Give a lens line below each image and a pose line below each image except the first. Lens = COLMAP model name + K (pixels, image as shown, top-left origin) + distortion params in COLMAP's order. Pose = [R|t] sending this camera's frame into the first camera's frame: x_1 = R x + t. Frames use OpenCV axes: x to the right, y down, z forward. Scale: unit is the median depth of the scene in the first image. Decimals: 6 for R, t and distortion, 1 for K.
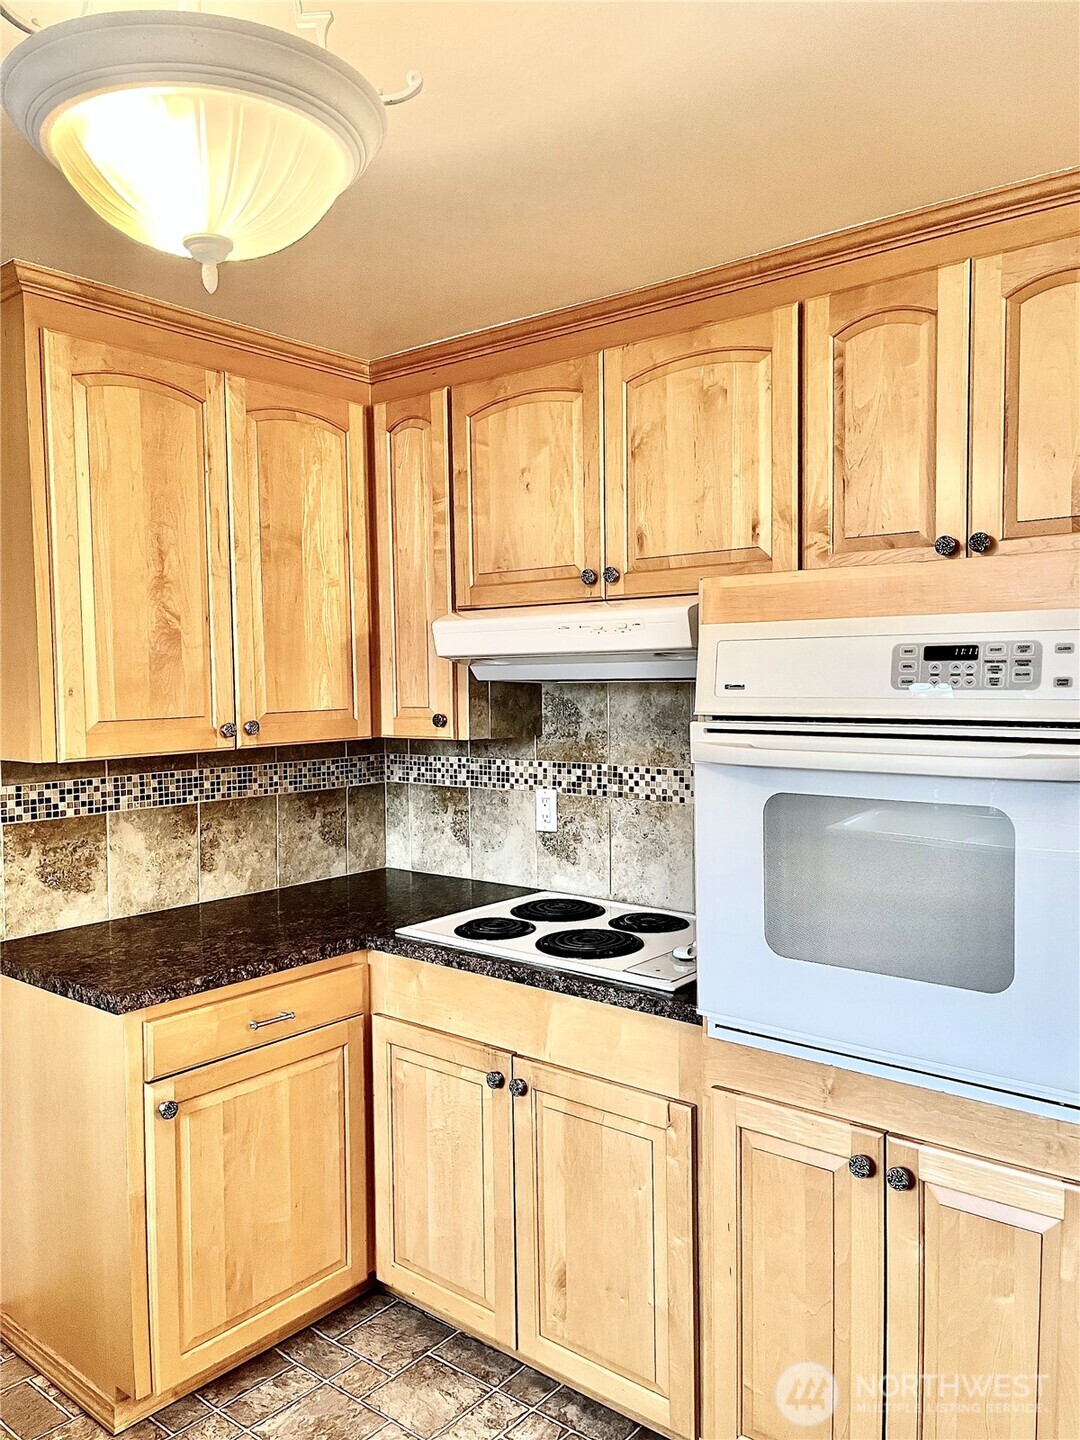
lens RADIAL K [[1083.3, 0, 544.7], [0, 1083.3, 725.6], [0, 0, 1]] dist [0.073947, -0.116098]
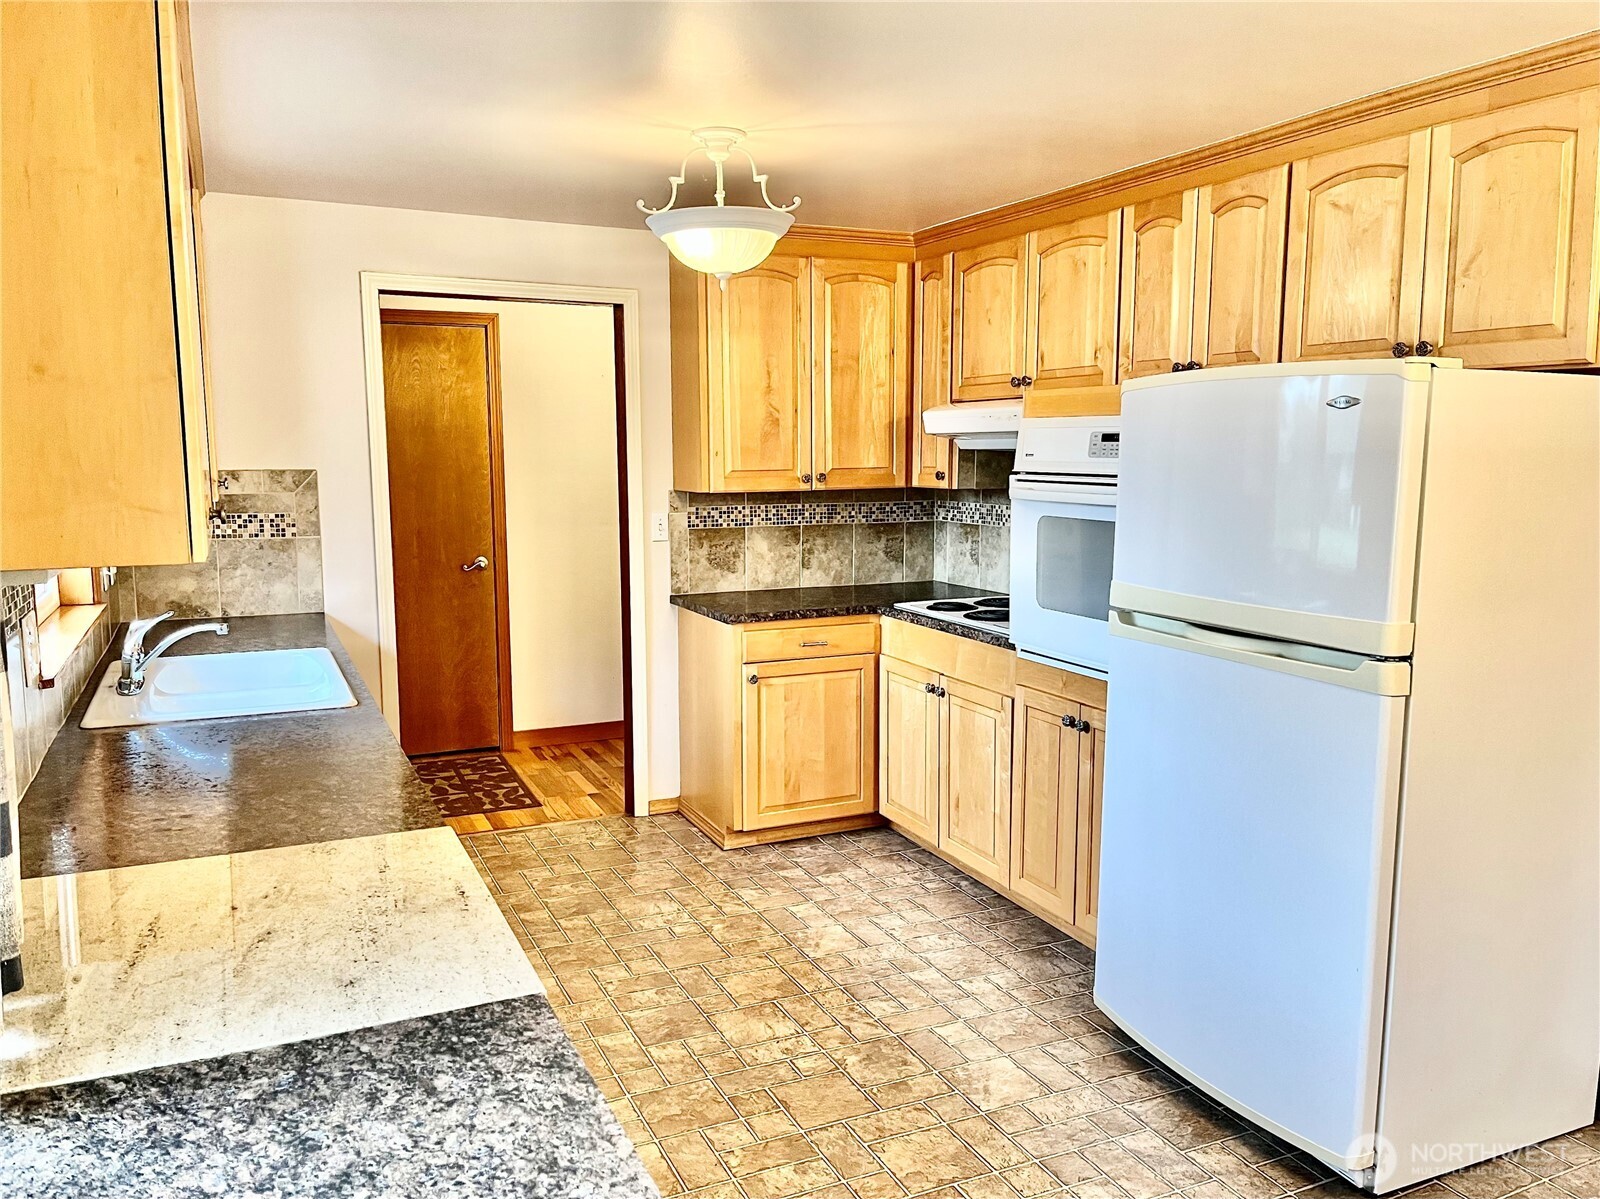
lens RADIAL K [[1203.6, 0, 799.4], [0, 1203.6, 611.9], [0, 0, 1]] dist [0.073947, -0.116098]
pose [[0.901568, 0.069067, -0.427089, 0.503651], [-0.027866, 0.994395, 0.101986, 0.019882], [0.431739, -0.080046, 0.898440, -0.678834]]
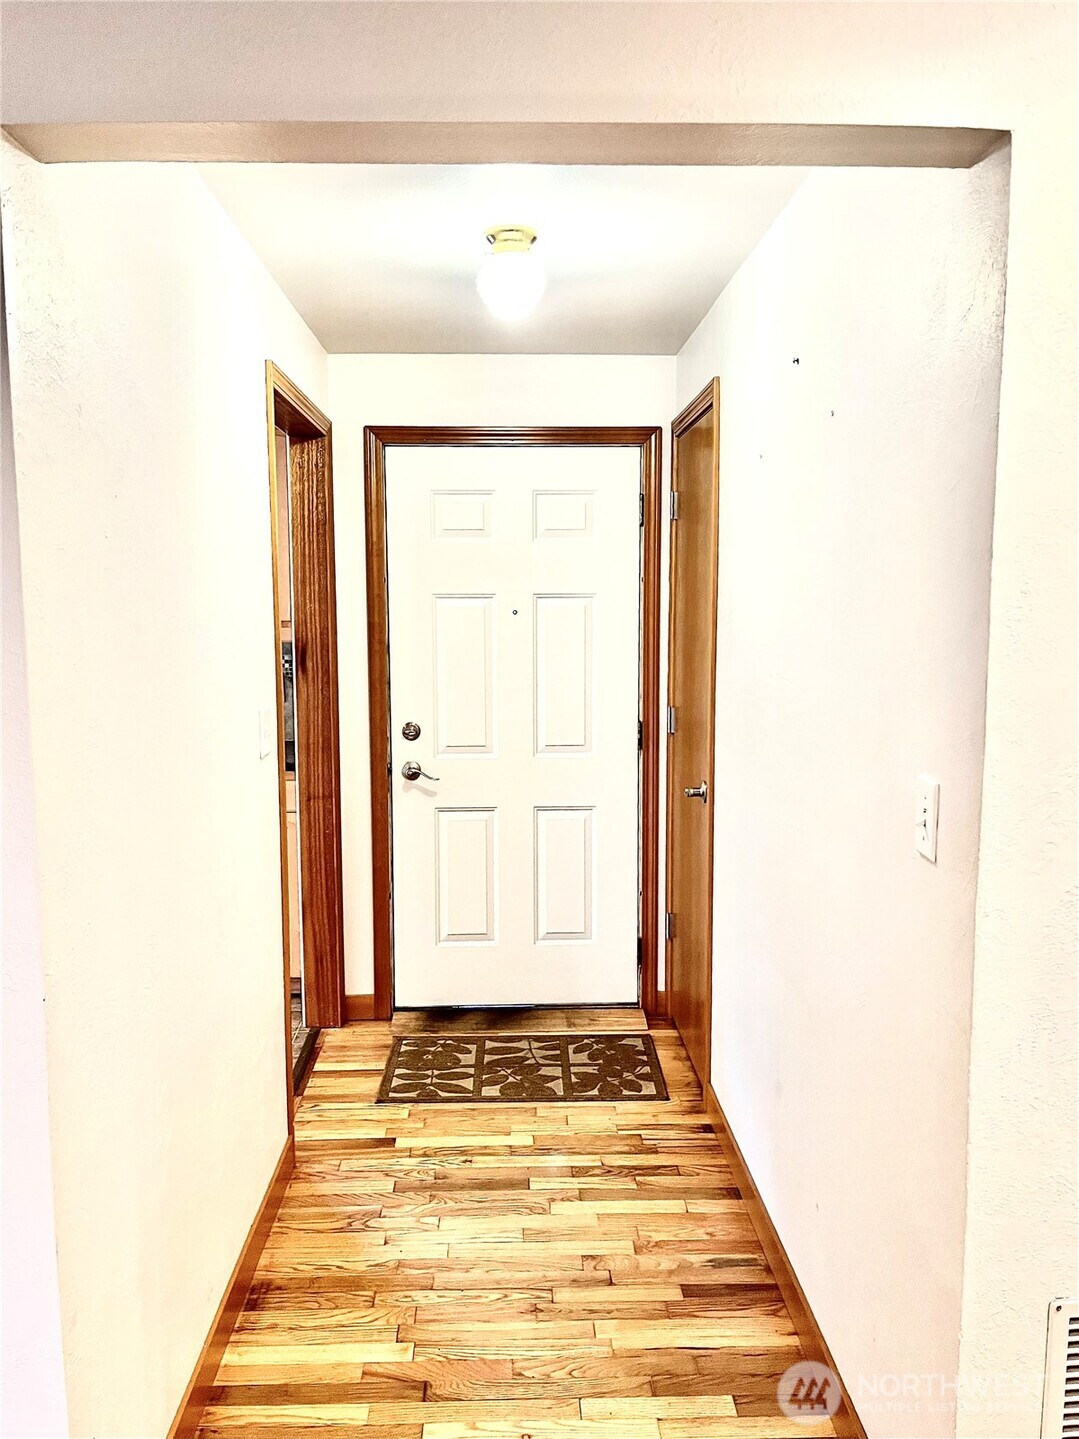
lens RADIAL K [[1096.8, 0, 539.5], [0, 1096.8, 719.5], [0, 0, 1]] dist [0.044316, -0.049665]
pose [[-0.757586, 0.076014, -0.648294, -0.055412], [-0.020702, 0.989898, 0.140260, -0.081943], [0.652407, 0.119680, -0.748360, 1.978100]]
